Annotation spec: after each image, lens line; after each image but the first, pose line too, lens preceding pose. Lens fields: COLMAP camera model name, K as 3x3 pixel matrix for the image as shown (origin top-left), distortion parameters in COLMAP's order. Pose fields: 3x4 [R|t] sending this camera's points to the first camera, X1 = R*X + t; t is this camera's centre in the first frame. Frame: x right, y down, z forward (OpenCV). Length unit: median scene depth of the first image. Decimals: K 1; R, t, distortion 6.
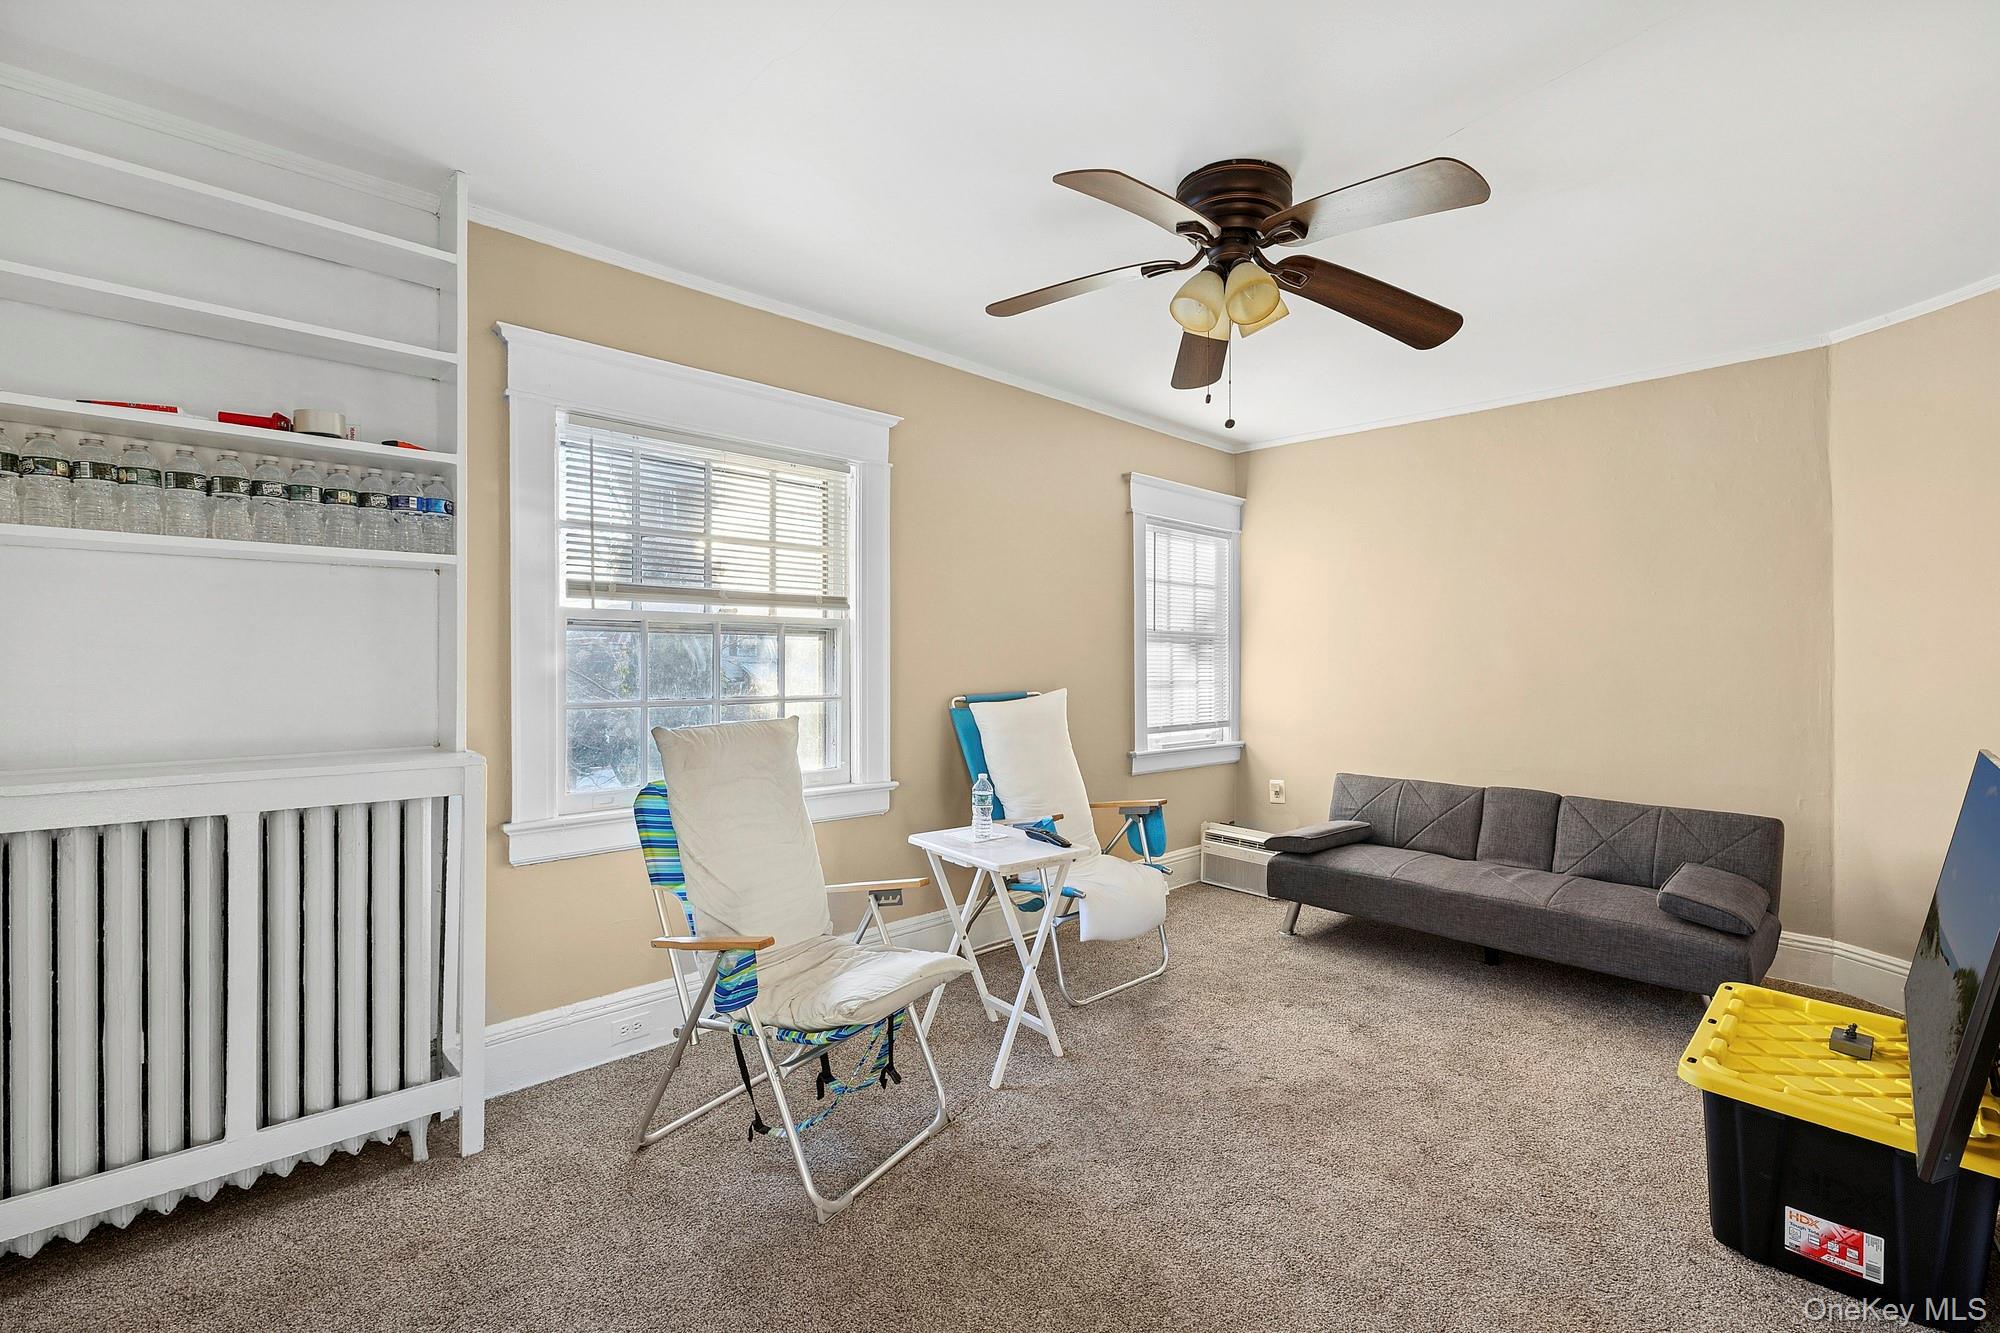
lens RADIAL K [[898.2, 0, 1007.1], [0, 898.2, 662.1], [0, 0, 1]] dist [0.020891, -0.000122]
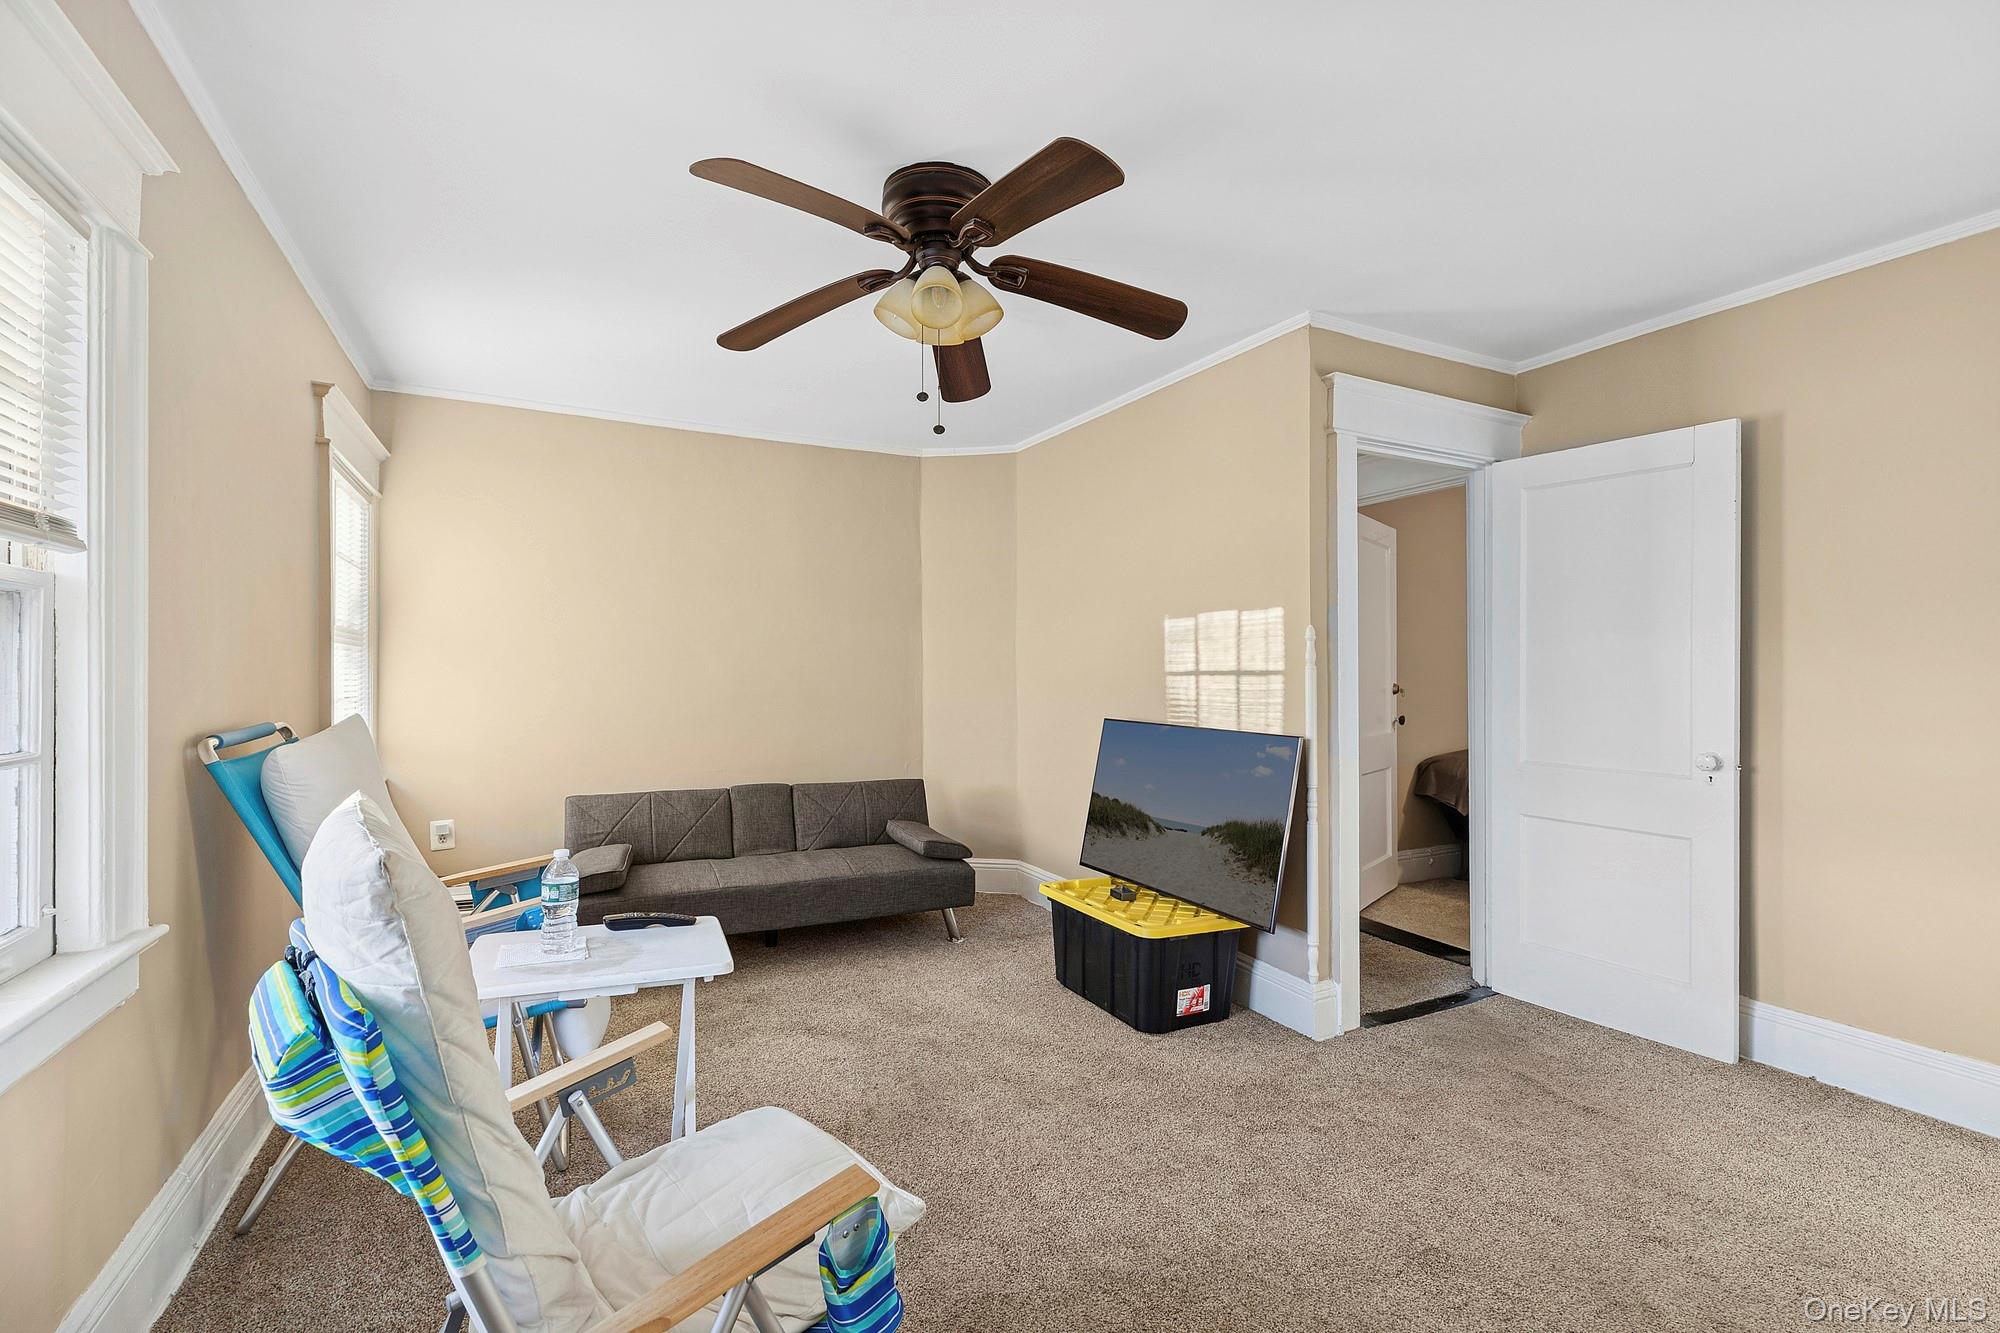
lens RADIAL K [[898.2, 0, 1007.1], [0, 898.2, 662.1], [0, 0, 1]] dist [0.020891, -0.000122]
pose [[0.304654, 0.006192, 0.952443, -0.440318], [0.001786, 0.999973, -0.007072, -0.001469], [-0.952461, 0.003855, 0.304635, 0.416898]]
